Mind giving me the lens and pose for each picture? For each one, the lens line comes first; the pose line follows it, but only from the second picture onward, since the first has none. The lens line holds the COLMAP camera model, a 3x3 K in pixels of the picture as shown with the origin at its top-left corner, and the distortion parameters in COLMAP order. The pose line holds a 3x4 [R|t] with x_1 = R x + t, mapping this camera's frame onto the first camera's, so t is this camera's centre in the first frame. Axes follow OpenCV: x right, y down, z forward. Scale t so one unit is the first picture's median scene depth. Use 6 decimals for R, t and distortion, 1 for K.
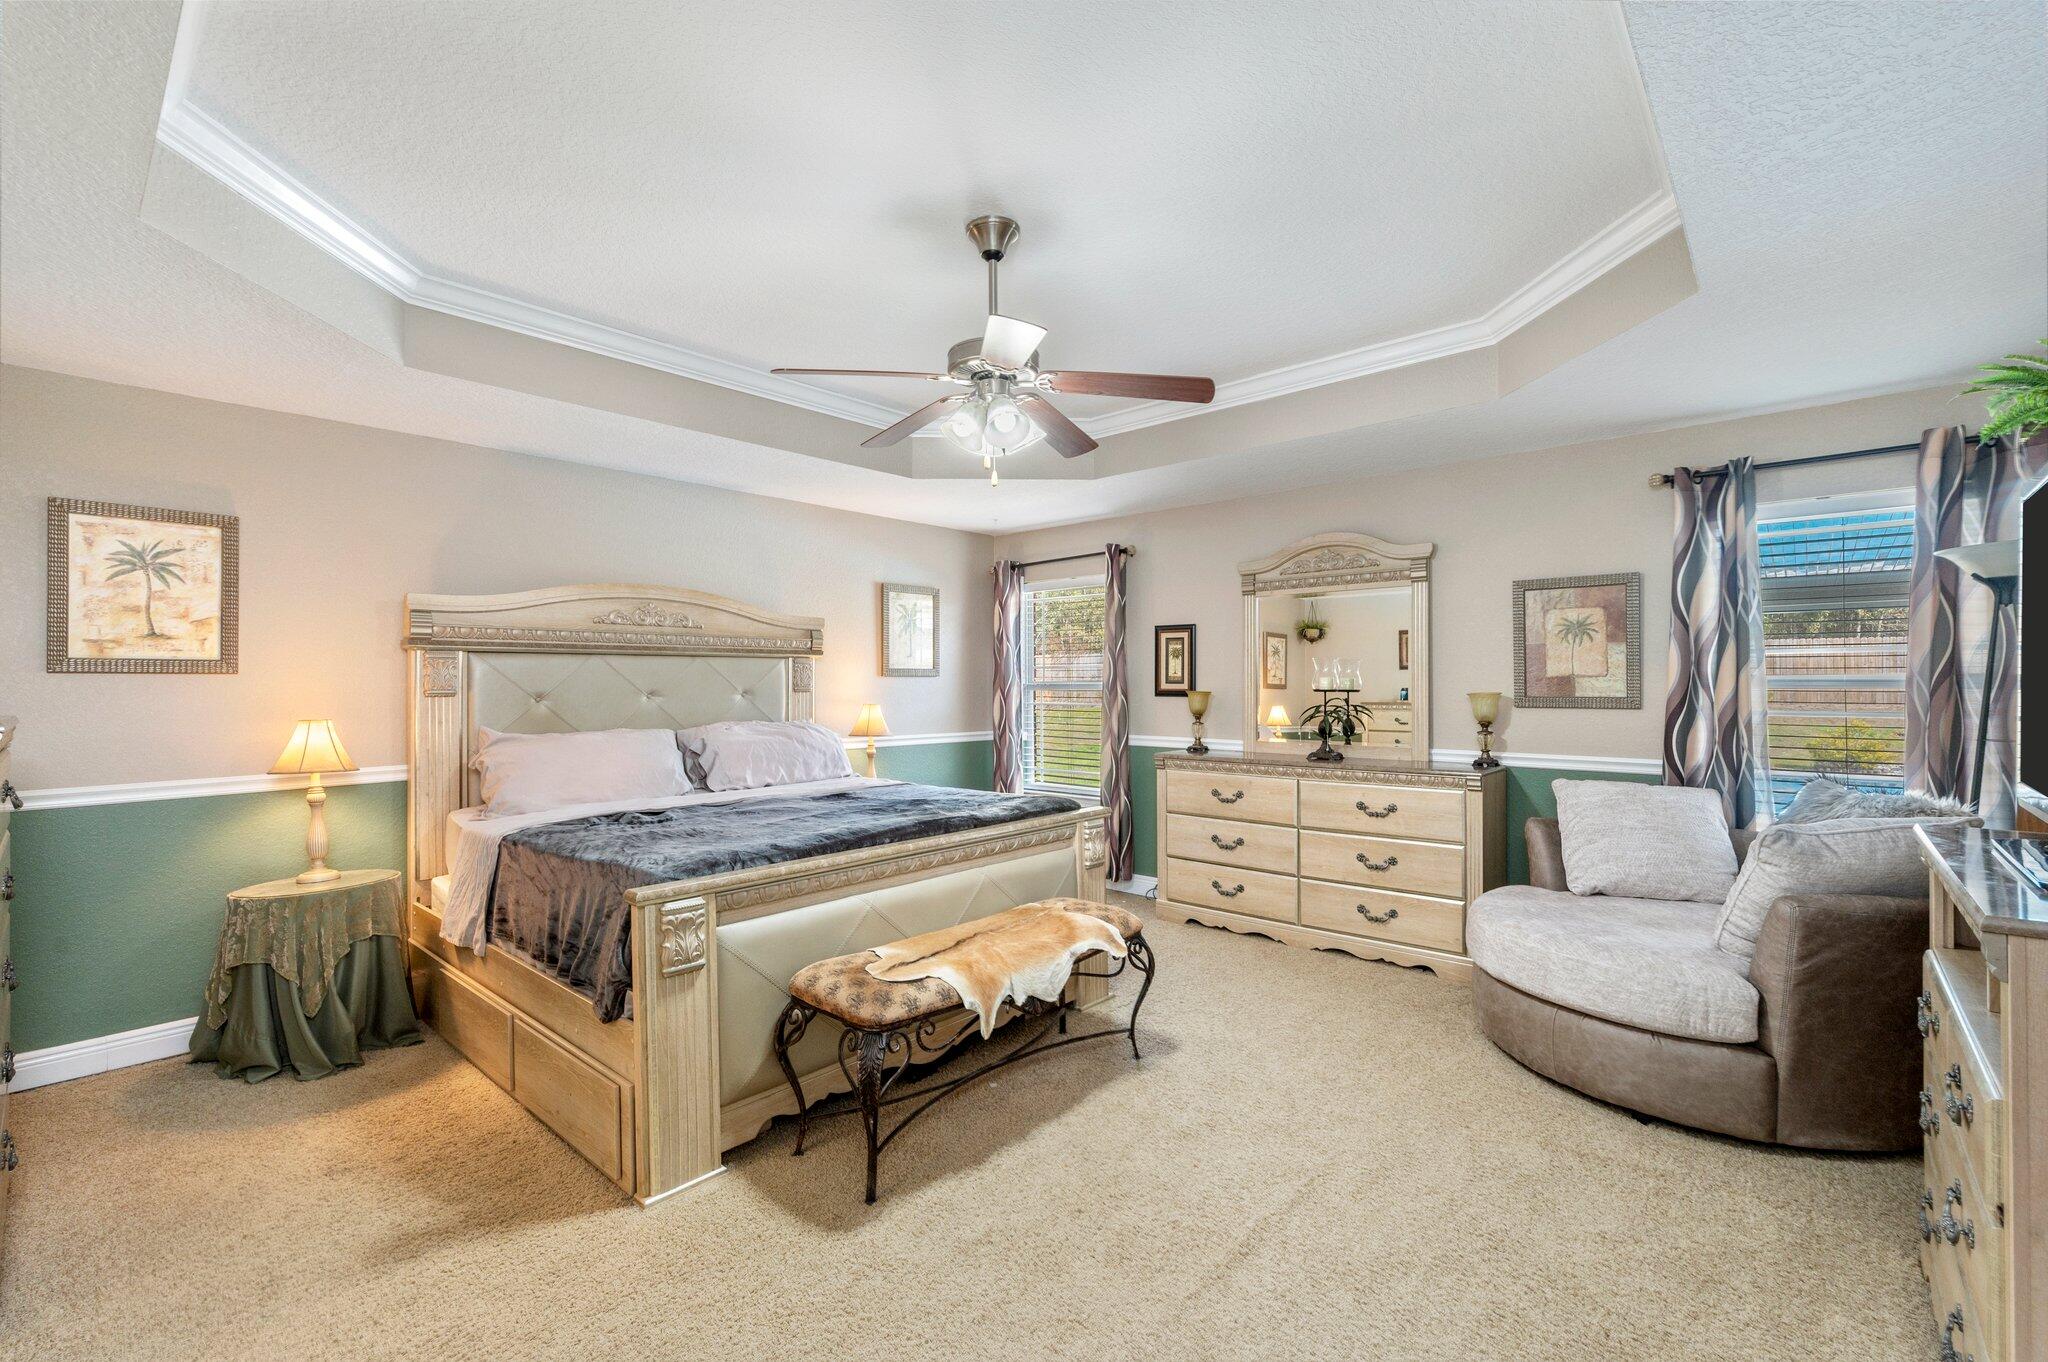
lens RADIAL K [[889.0, 0, 1024.0], [0, 889.0, 681.0], [0, 0, 1]] dist [-0.015302, -0.000100]
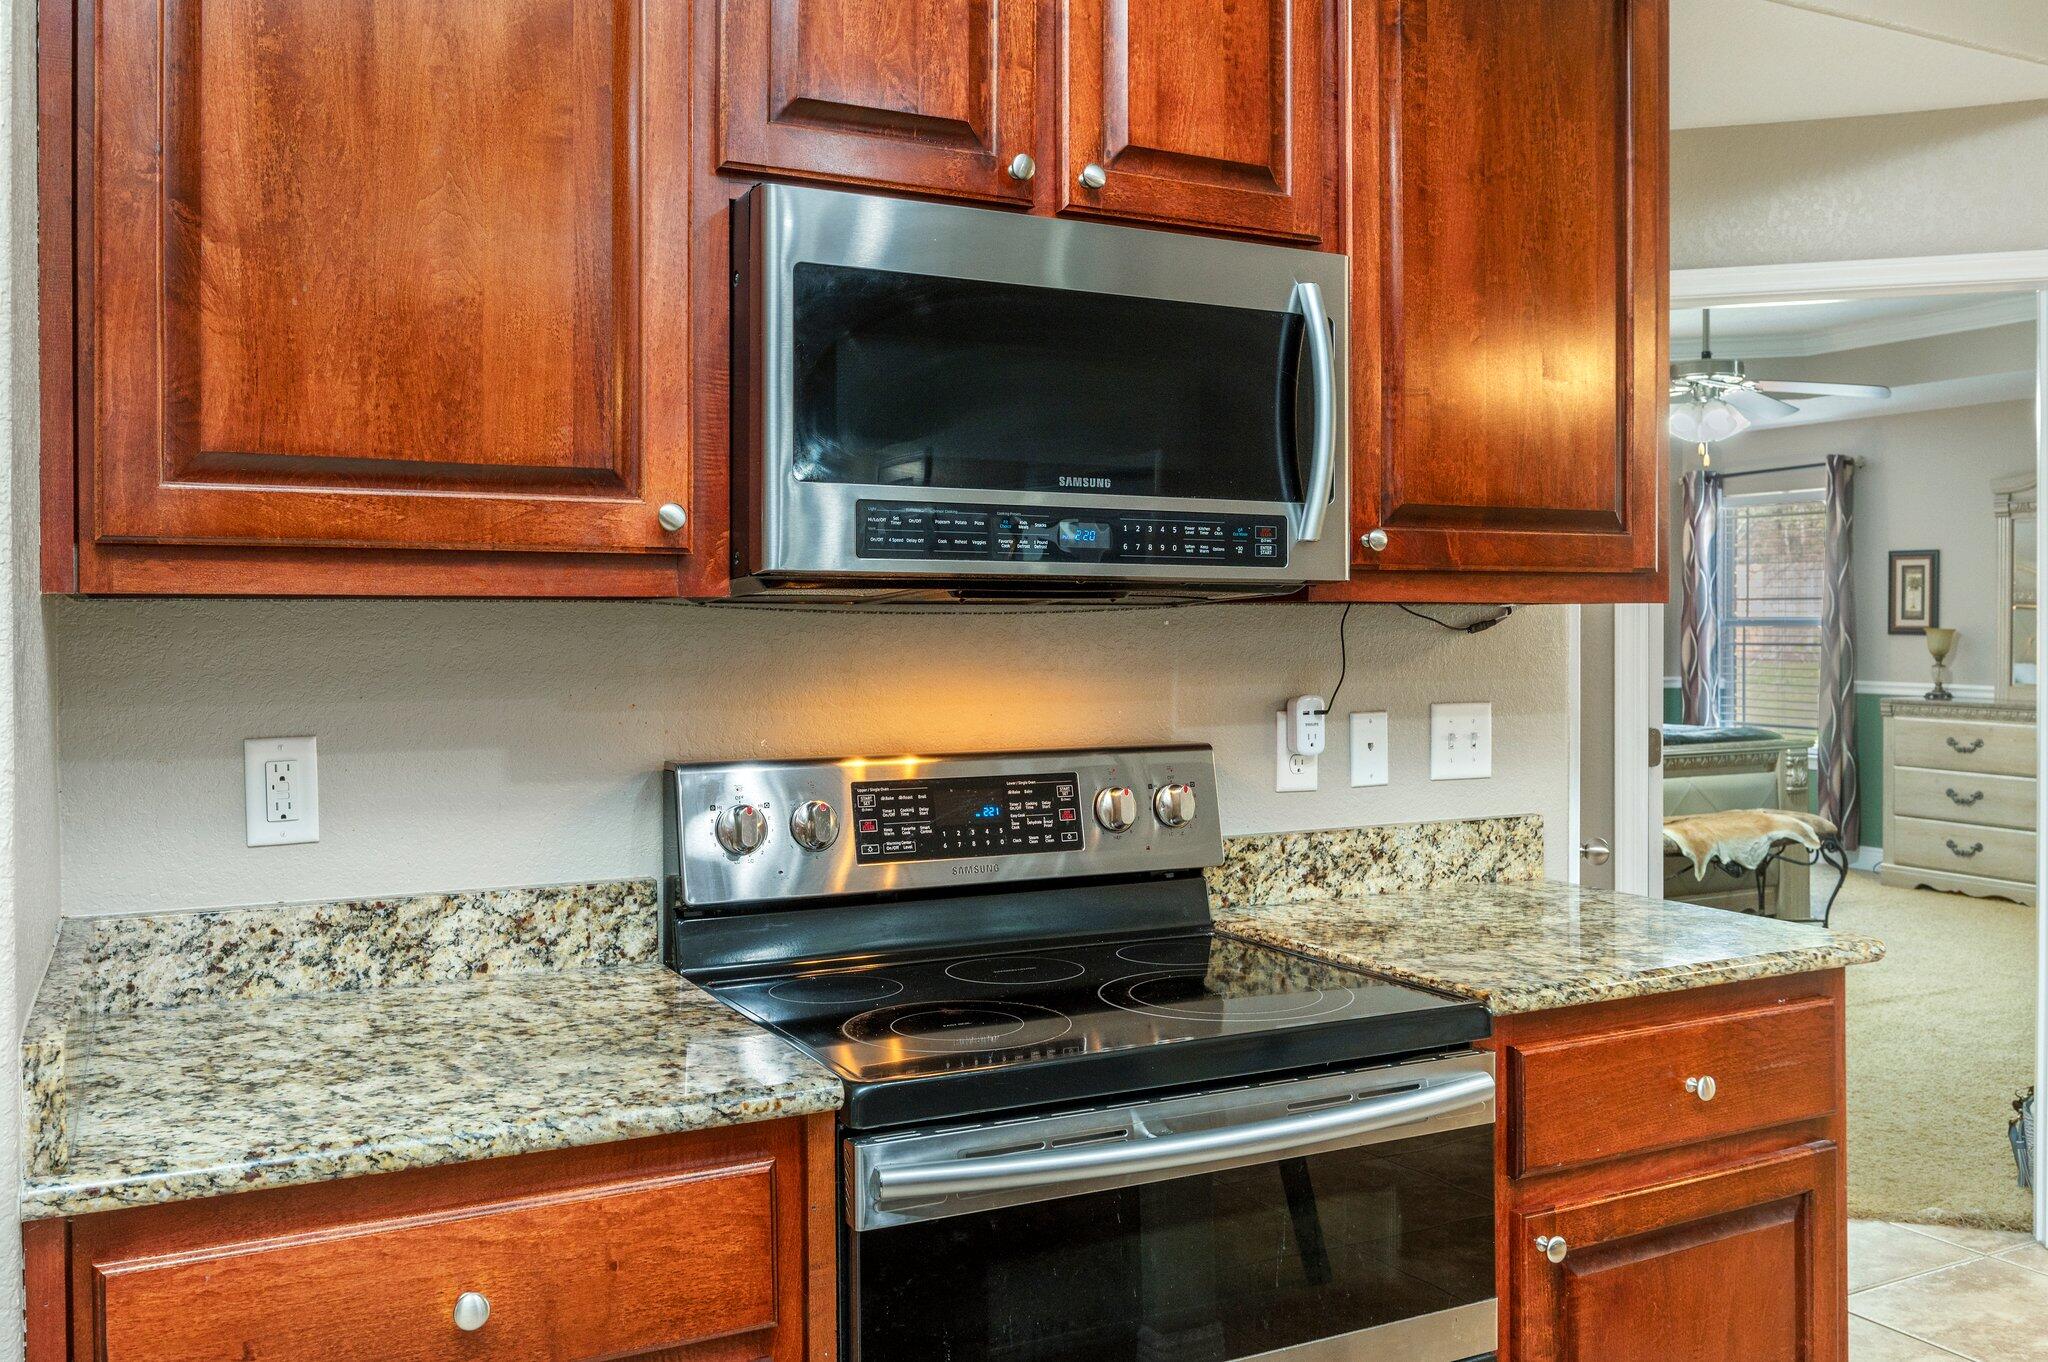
lens RADIAL K [[1714.6, 0, 1028.0], [0, 1714.6, 646.9], [0, 0, 1]] dist [-0.027143, -0.006919]
pose [[0.929692, 0.007056, -0.368270, -0.017900], [0.000107, 0.999811, 0.019425, -0.002735], [0.368338, -0.018099, 0.929516, -0.850424]]
